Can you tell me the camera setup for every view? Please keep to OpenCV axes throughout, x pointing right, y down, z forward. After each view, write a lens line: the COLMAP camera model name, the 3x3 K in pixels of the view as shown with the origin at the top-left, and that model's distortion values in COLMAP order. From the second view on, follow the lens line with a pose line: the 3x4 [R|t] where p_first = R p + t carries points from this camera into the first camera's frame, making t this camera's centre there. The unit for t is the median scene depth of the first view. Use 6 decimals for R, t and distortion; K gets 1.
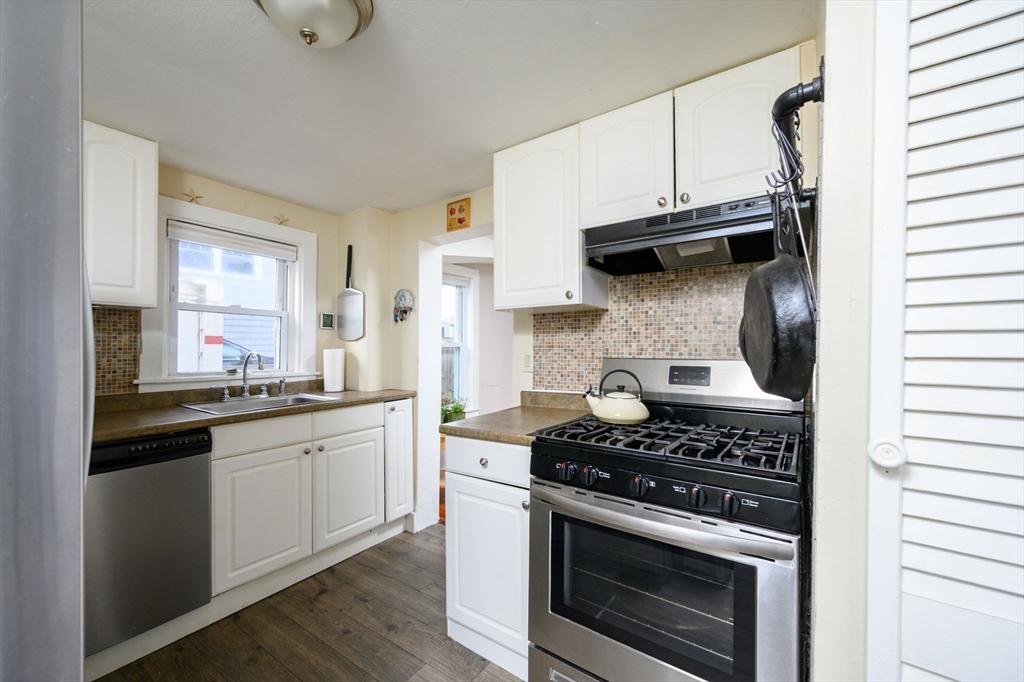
lens RADIAL K [[395.7, 0, 511.1], [0, 395.7, 346.3], [0, 0, 1]] dist [-0.002498, -0.000115]
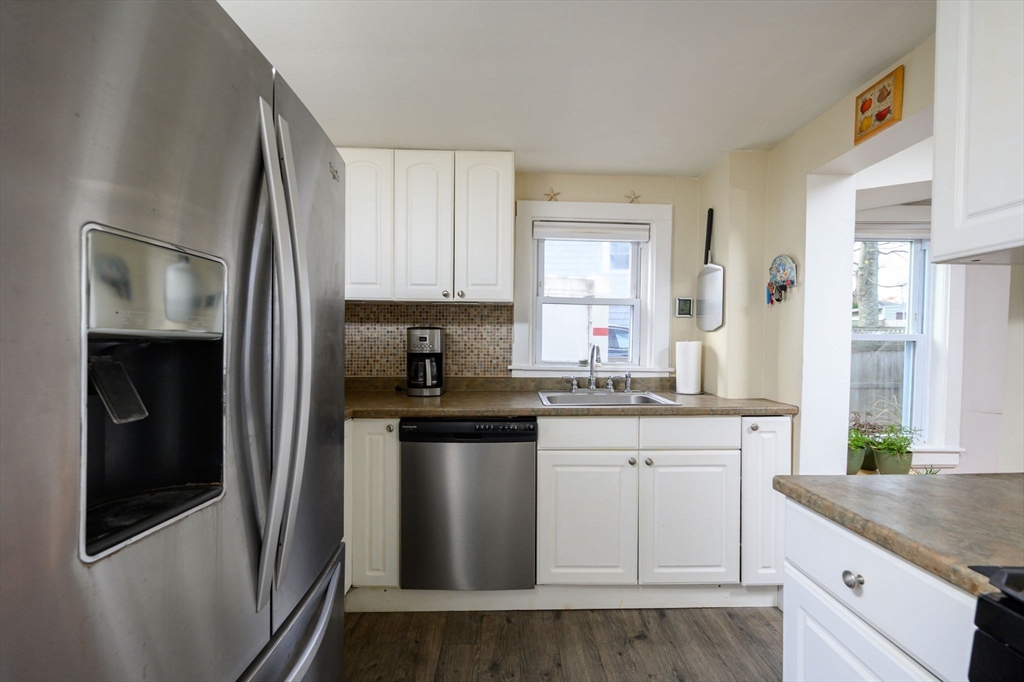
lens RADIAL K [[427.2, 0, 519.4], [0, 427.2, 346.1], [0, 0, 1]] dist [-0.002359, 0.000182]
pose [[0.595865, 0.019722, -0.802842, 0.058873], [-0.007759, 0.999793, 0.018802, 0.002876], [0.803047, -0.004975, 0.595895, 0.225334]]
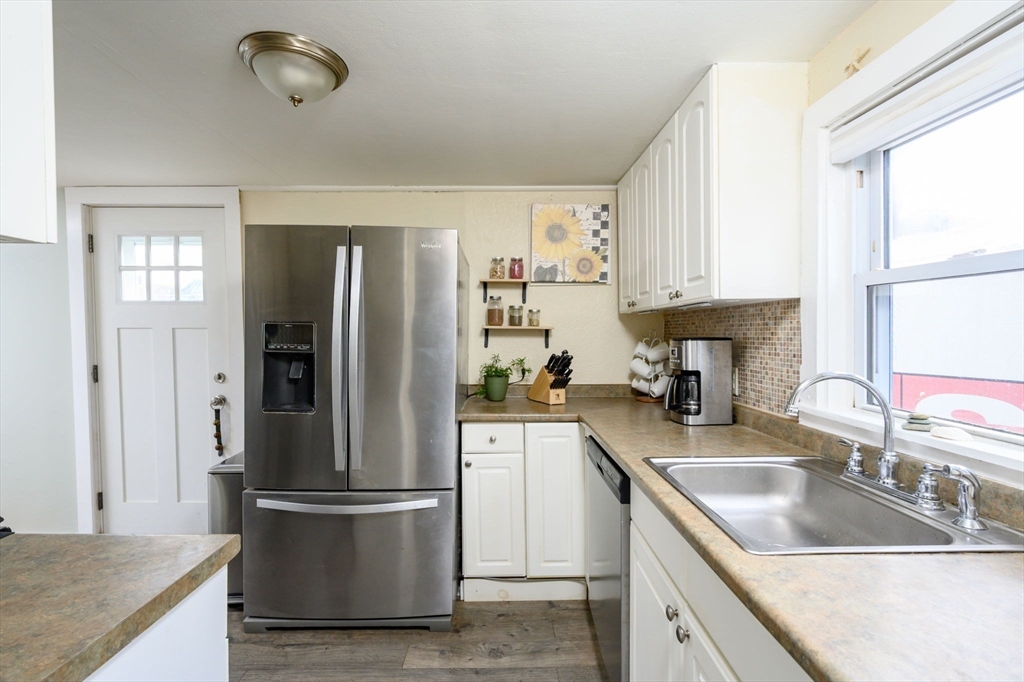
lens RADIAL K [[487.5, 0, 511.1], [0, 487.5, 344.2], [0, 0, 1]] dist [-0.003757, 0.000630]
pose [[-0.816156, 0.010065, -0.577744, -0.066110], [0.003148, 0.999911, 0.012973, -0.021360], [0.577823, 0.008769, -0.816115, 1.142534]]
